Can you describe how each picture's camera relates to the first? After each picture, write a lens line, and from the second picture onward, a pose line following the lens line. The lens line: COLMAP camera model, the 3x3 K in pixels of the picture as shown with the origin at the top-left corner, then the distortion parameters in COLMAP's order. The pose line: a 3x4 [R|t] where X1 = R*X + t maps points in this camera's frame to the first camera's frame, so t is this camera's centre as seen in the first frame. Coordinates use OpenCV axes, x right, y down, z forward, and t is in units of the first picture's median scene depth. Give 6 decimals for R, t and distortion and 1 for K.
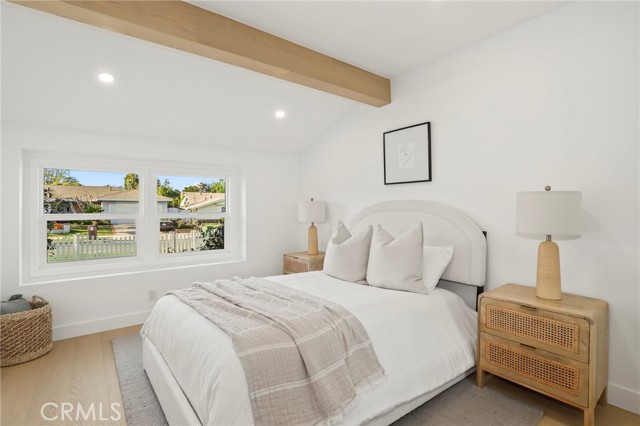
lens RADIAL K [[310.5, 0, 320.0], [0, 310.5, 213.0], [0, 0, 1]] dist [-0.000521, 0.000062]
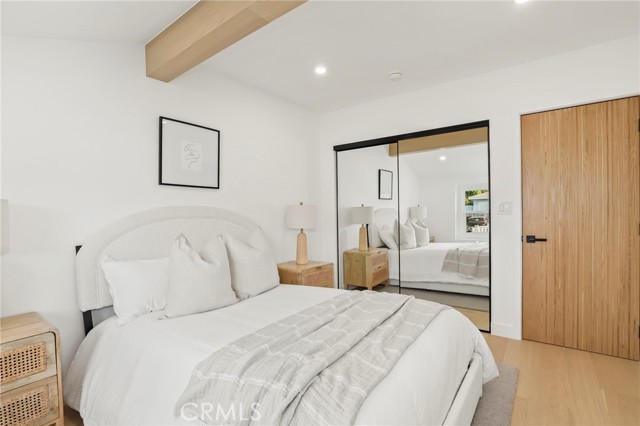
lens RADIAL K [[302.8, 0, 320.0], [0, 302.8, 213.0], [0, 0, 1]] dist [0.000704, 0.000038]
pose [[-0.268418, 0.013769, 0.963204, -0.672580], [0.029275, 0.999553, -0.006130, -0.007047], [-0.962858, 0.026552, -0.268701, 0.919466]]
